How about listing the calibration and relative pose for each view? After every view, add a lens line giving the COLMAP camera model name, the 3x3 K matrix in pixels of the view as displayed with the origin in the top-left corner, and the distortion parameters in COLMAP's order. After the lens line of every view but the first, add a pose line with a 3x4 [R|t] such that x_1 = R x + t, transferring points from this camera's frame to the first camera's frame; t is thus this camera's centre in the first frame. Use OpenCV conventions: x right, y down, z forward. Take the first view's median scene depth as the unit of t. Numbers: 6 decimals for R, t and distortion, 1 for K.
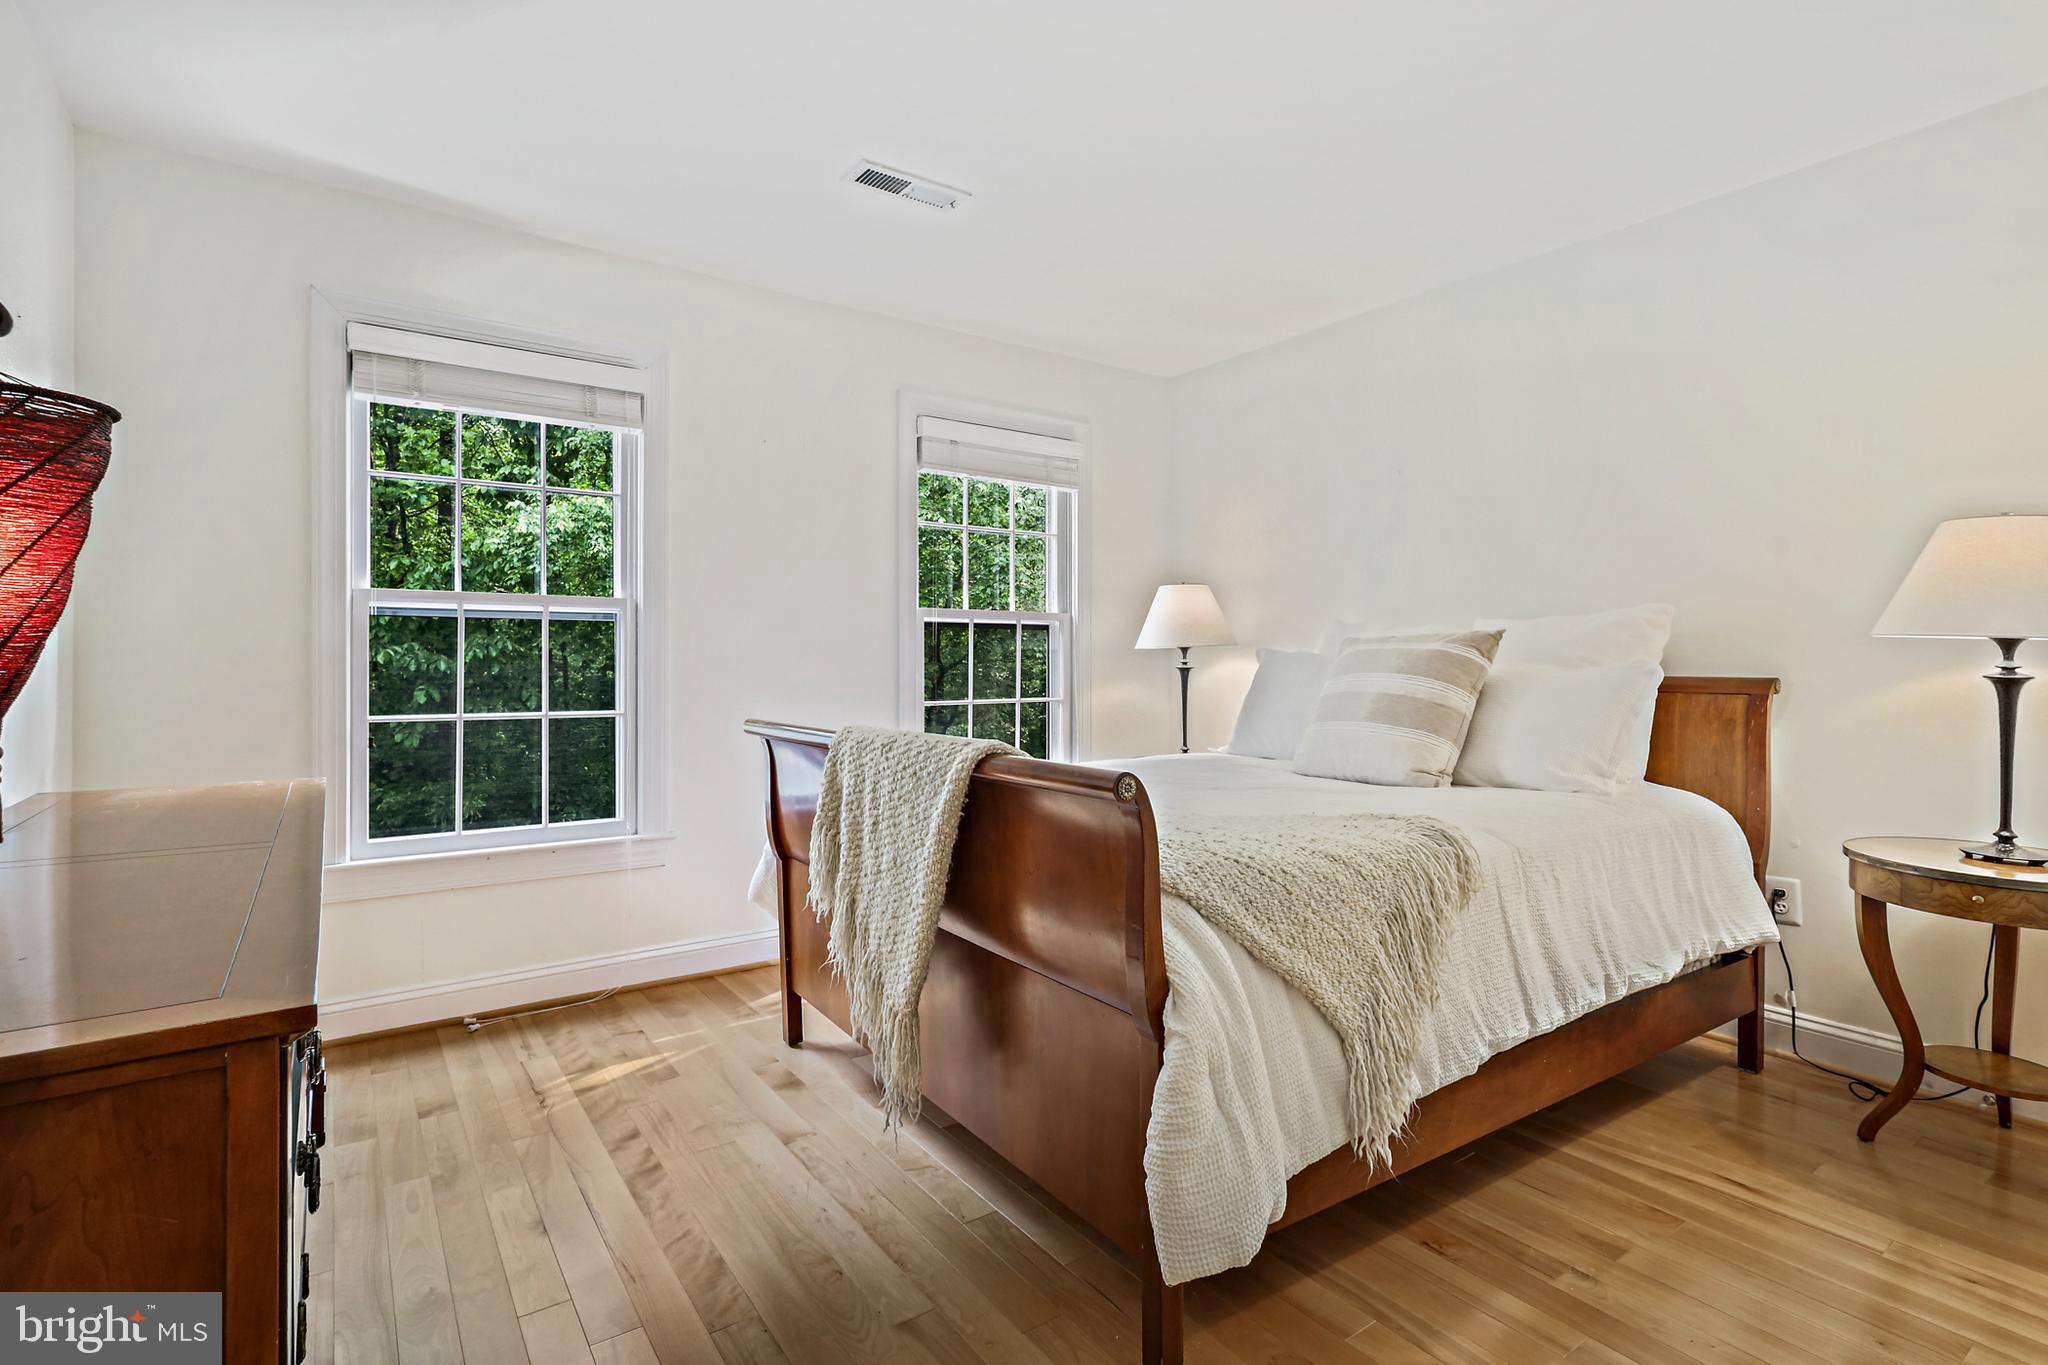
lens RADIAL K [[968.5, 0, 1016.9], [0, 968.5, 663.8], [0, 0, 1]] dist [0.001171, 0.000045]
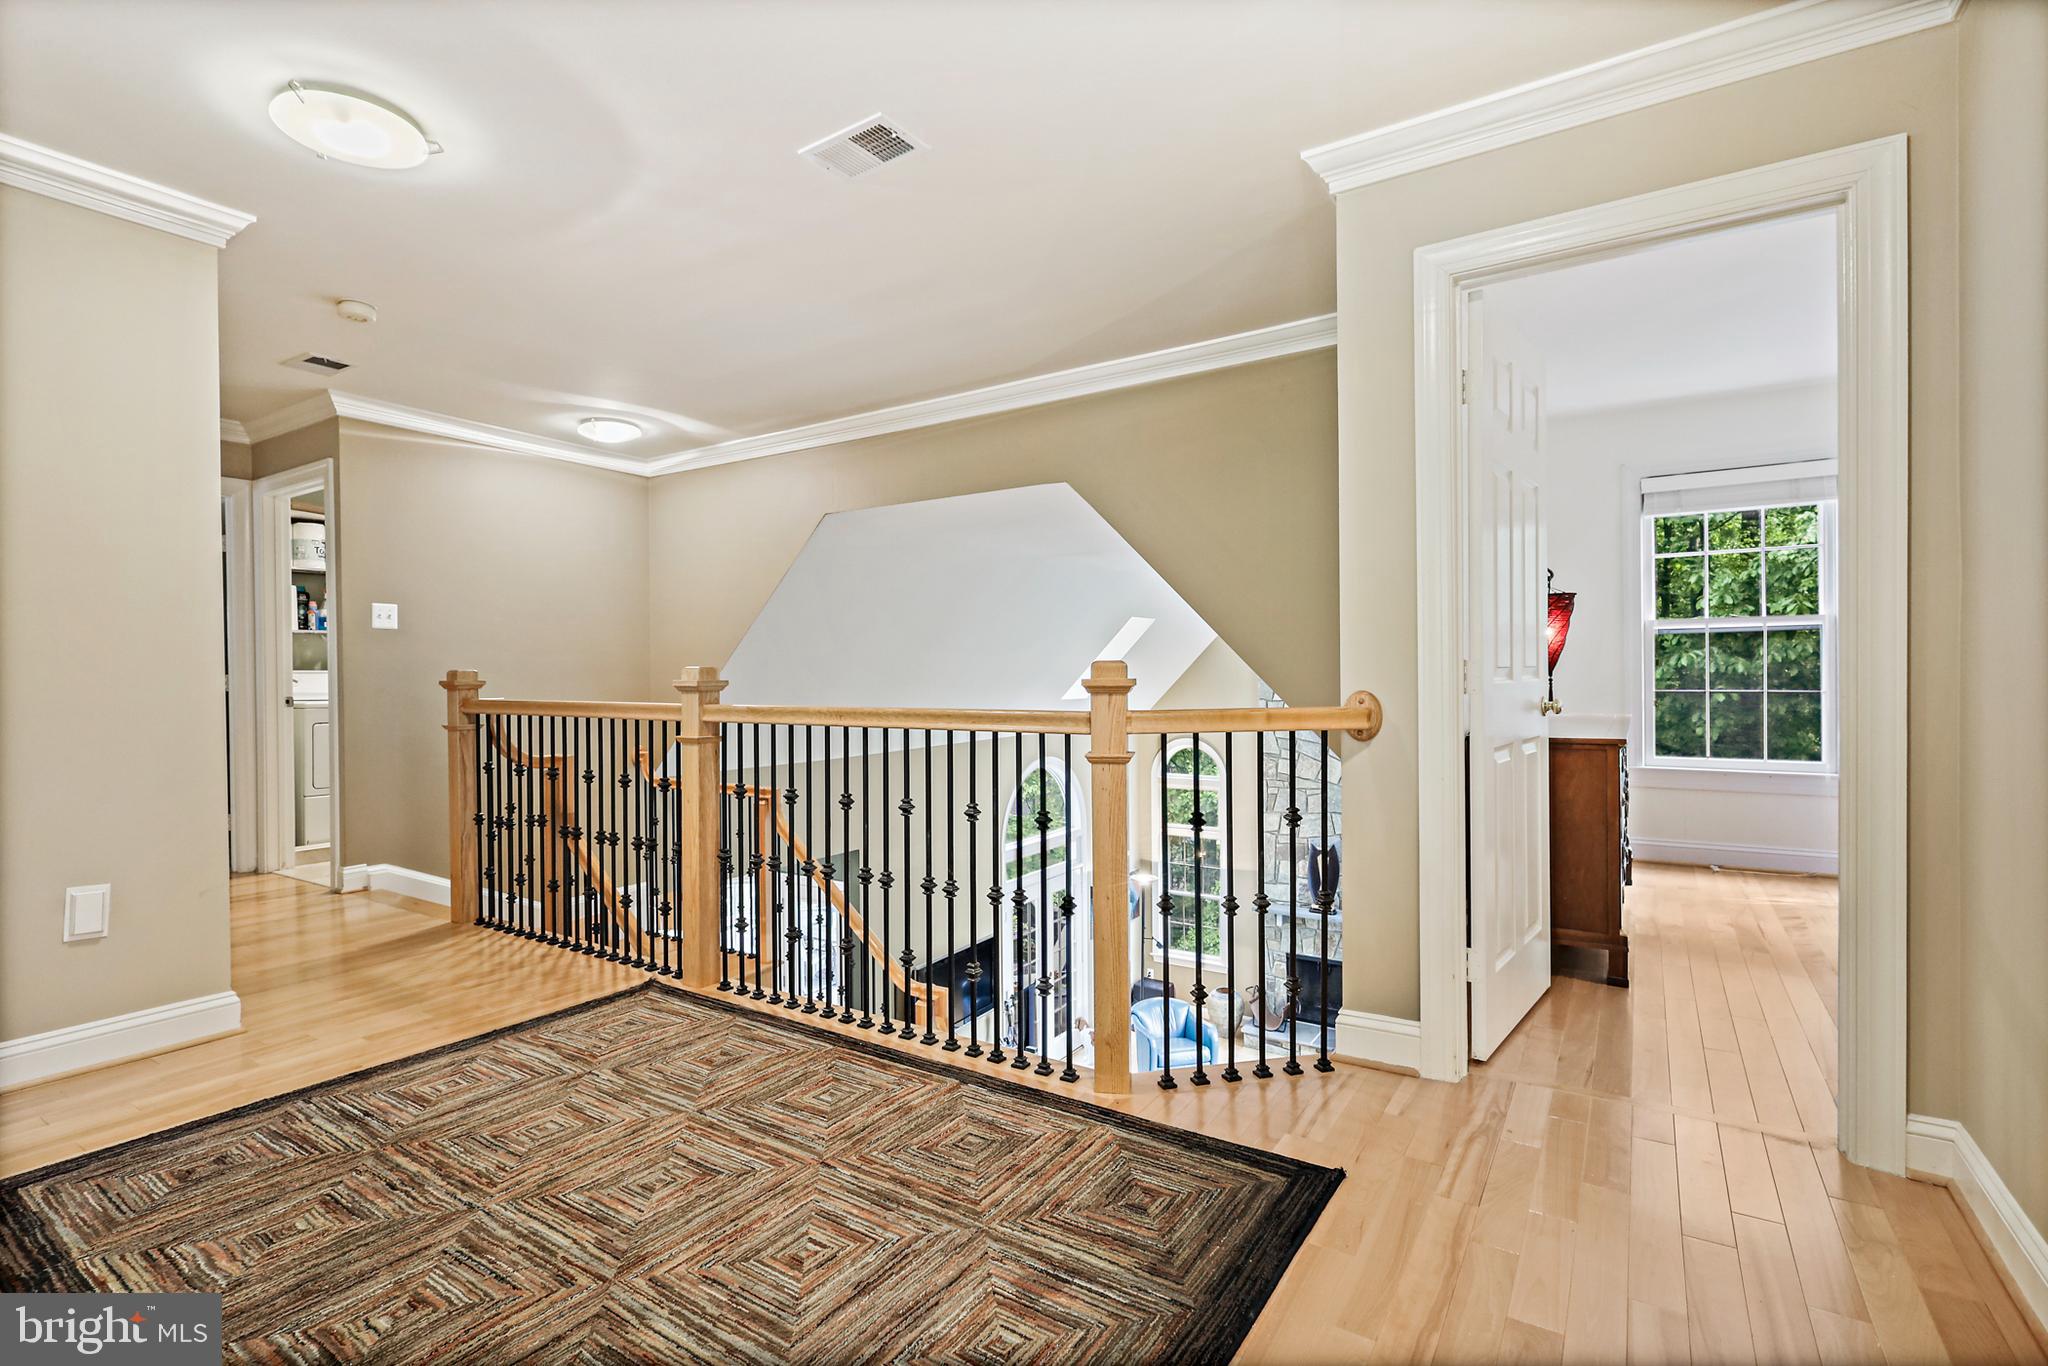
lens RADIAL K [[968.5, 0, 1015.8], [0, 968.5, 671.1], [0, 0, 1]] dist [0.001171, 0.000045]
pose [[0.371837, -0.002891, -0.928294, 0.517335], [0.004585, 0.999989, -0.001278, 0.015526], [0.928287, -0.003781, 0.371846, -0.711104]]
